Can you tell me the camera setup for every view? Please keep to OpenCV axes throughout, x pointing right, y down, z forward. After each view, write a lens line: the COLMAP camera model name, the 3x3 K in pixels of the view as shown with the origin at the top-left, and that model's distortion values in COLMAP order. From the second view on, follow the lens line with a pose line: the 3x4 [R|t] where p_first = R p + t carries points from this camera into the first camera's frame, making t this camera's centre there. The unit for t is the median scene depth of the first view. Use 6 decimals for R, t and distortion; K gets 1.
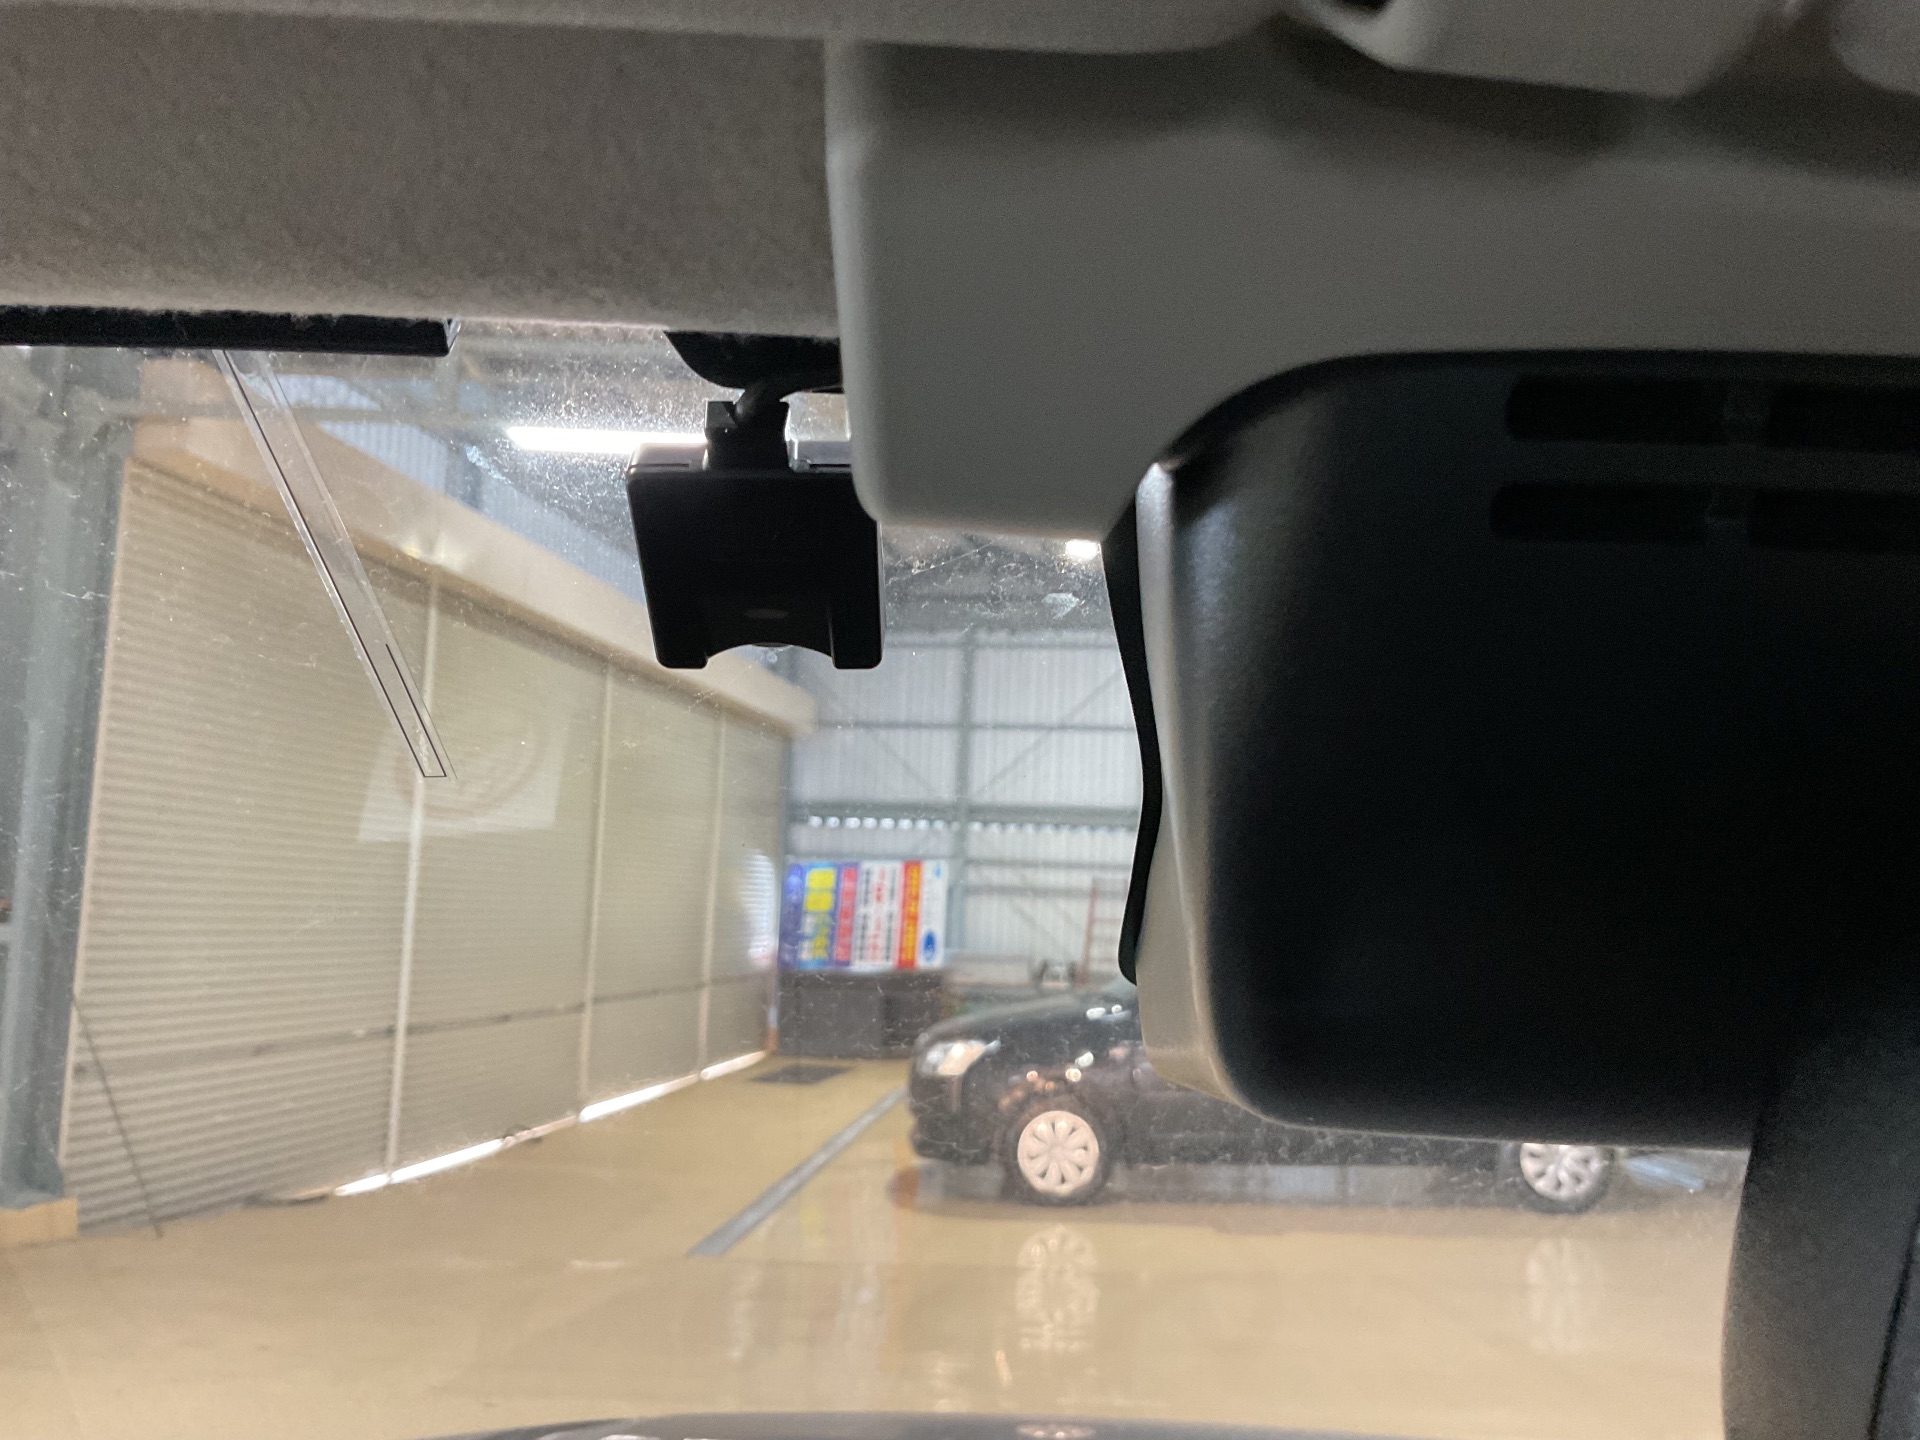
lens RADIAL K [[1596.6, 0, 960.0], [0, 1596.6, 720.0], [0, 0, 1]] dist [0.000285, -0.000768]
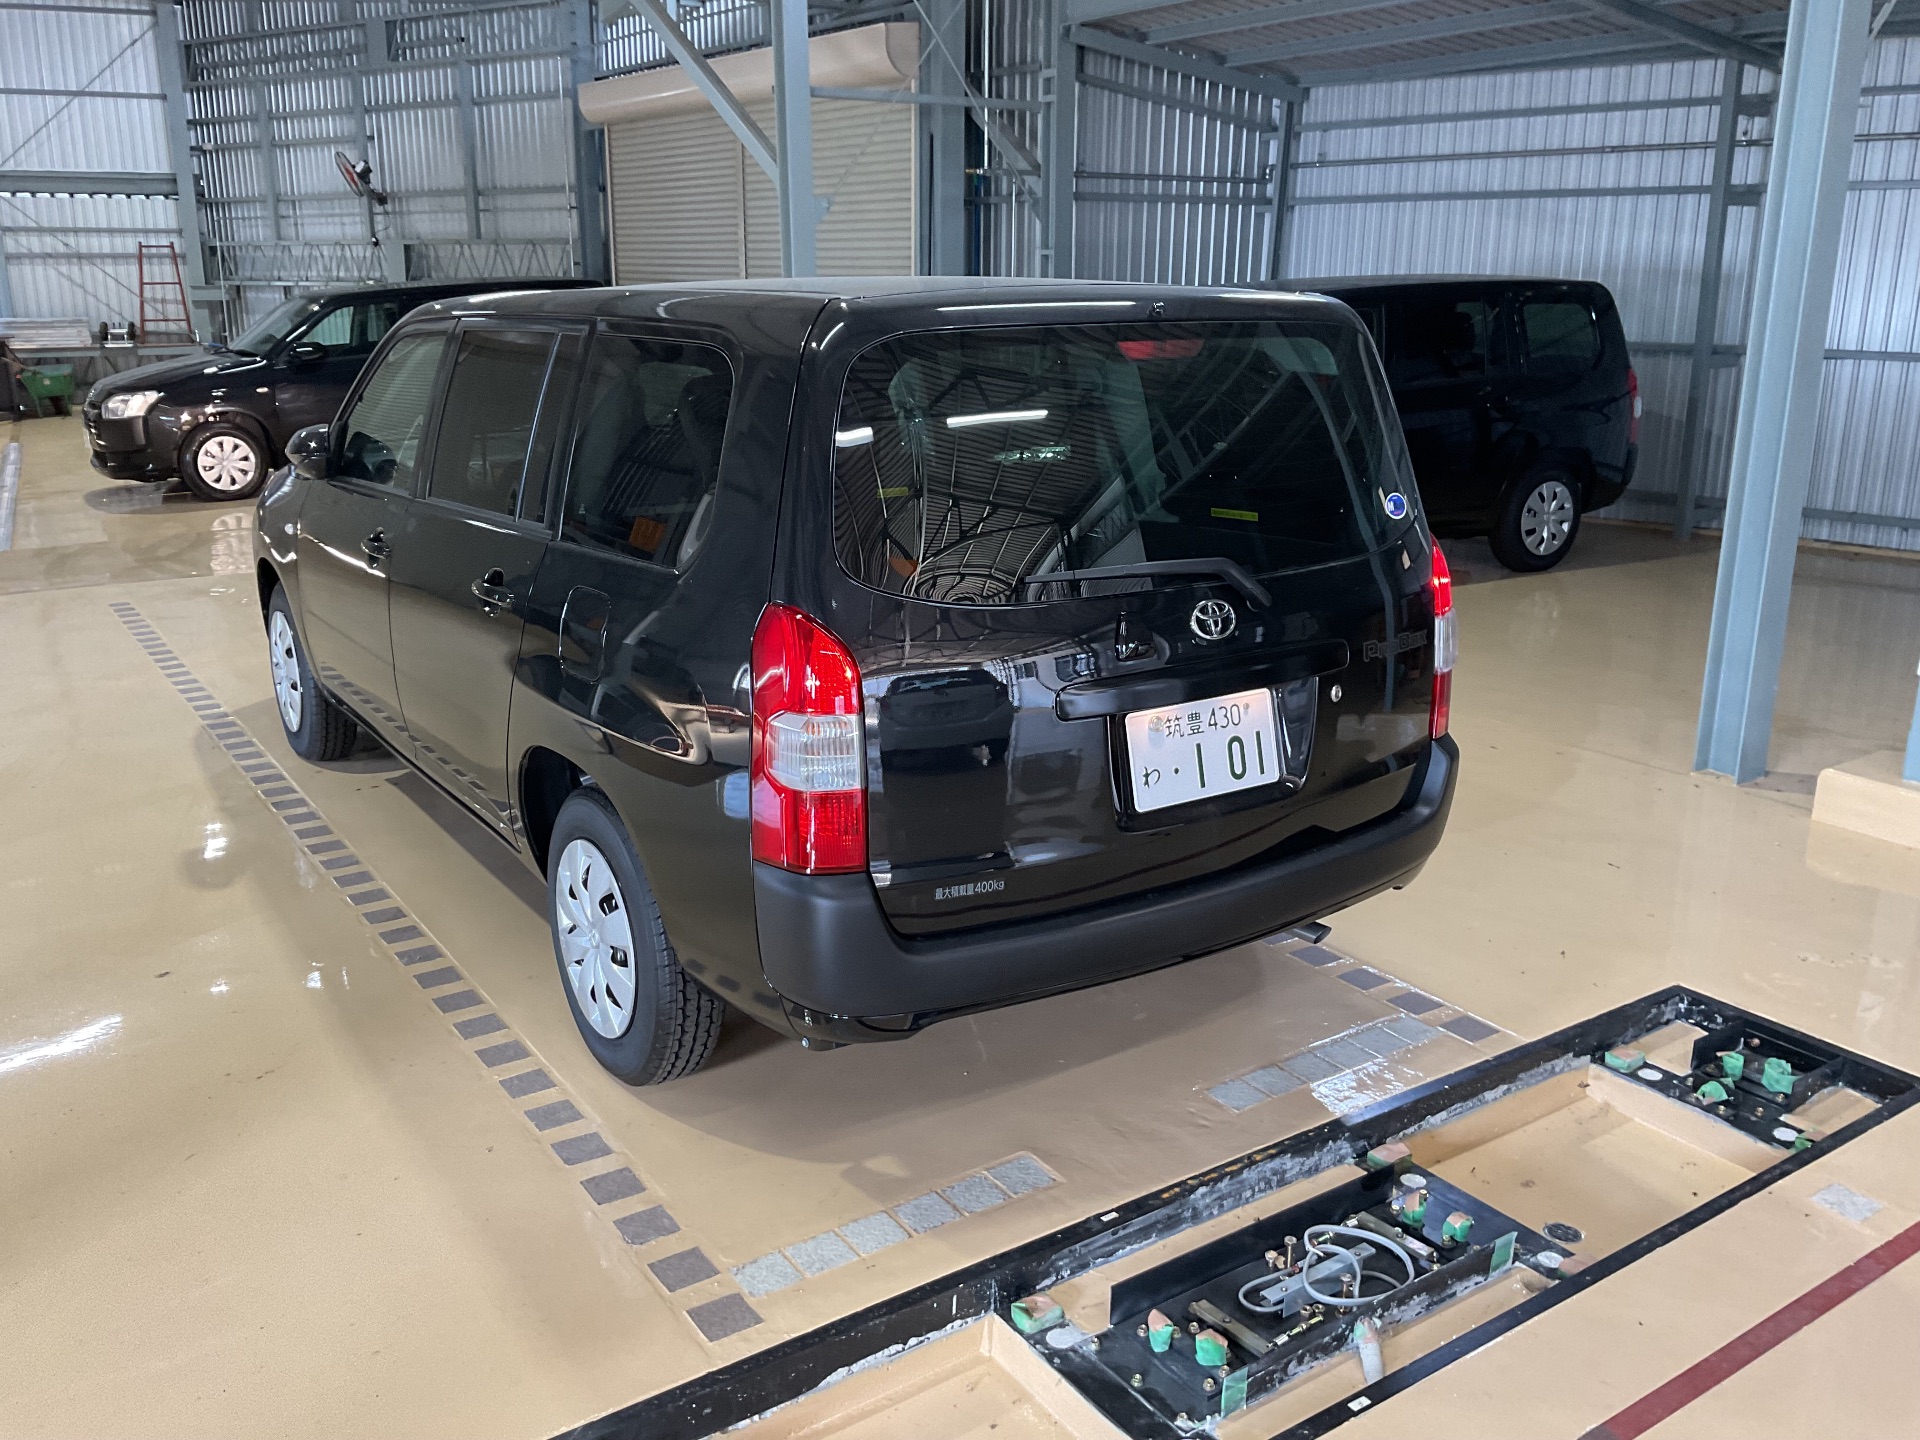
lens RADIAL K [[1572.7, 0, 960.2], [0, 1572.7, 671.9], [0, 0, 1]] dist [0.106740, -0.173456]
pose [[0.826839, -0.169598, 0.536259, -0.085309], [-0.042668, 0.931791, 0.360478, -0.043833], [-0.560818, -0.320939, 0.763205, -0.229990]]
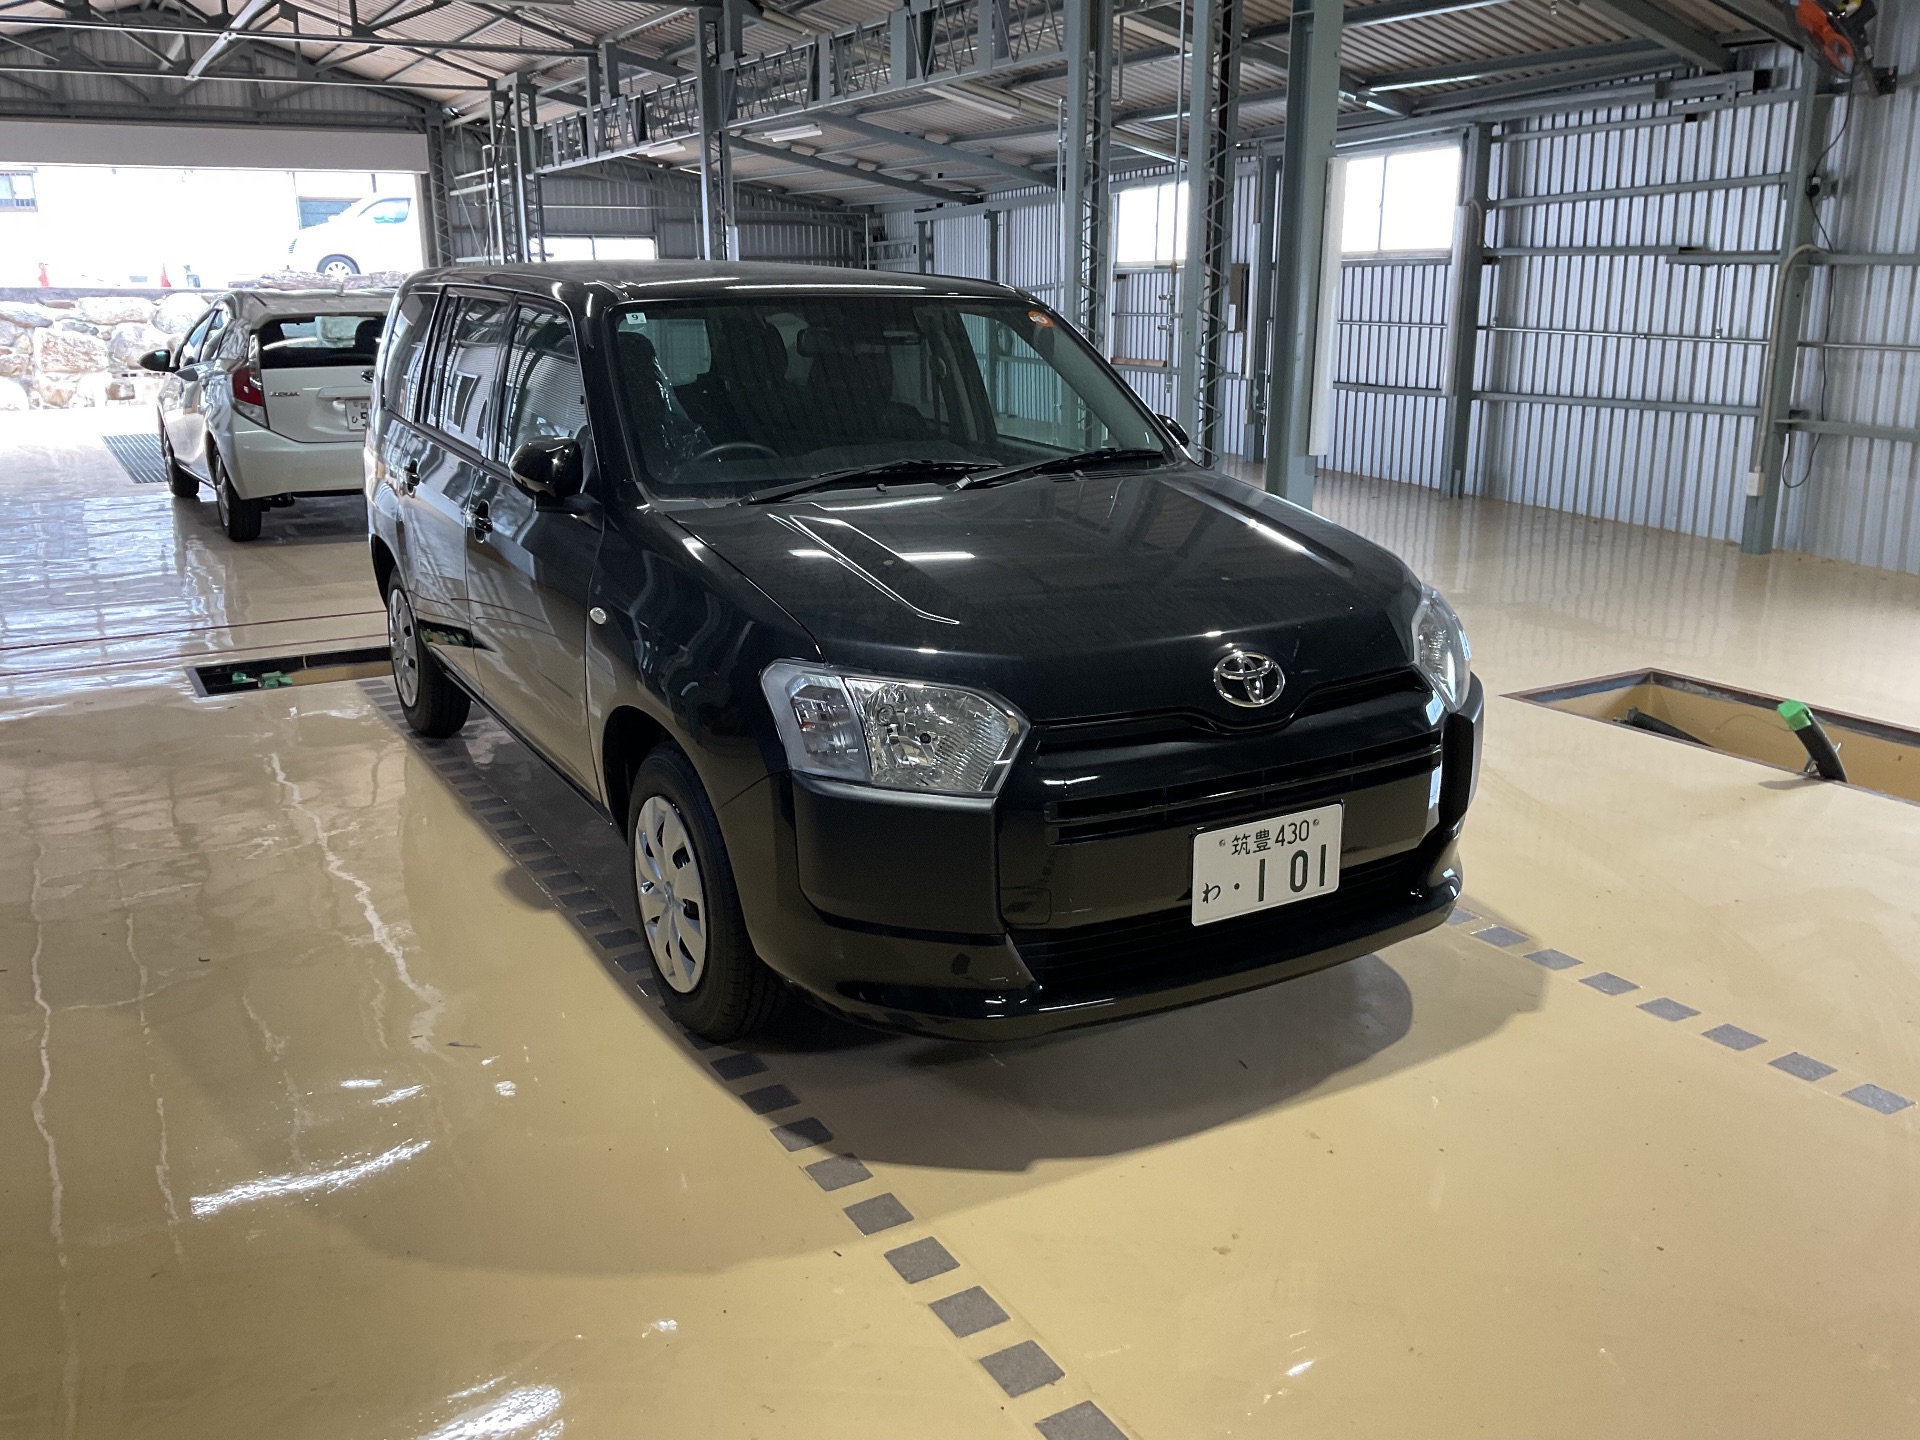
lens RADIAL K [[1577.0, 0, 960.0], [0, 1577.0, 720.0], [0, 0, 1]] dist [-0.004561, -0.013681]
pose [[-0.873971, 0.098865, -0.475816, 0.087601], [0.031272, 0.988500, 0.147951, 0.018260], [0.484971, 0.114425, -0.867012, 0.167548]]
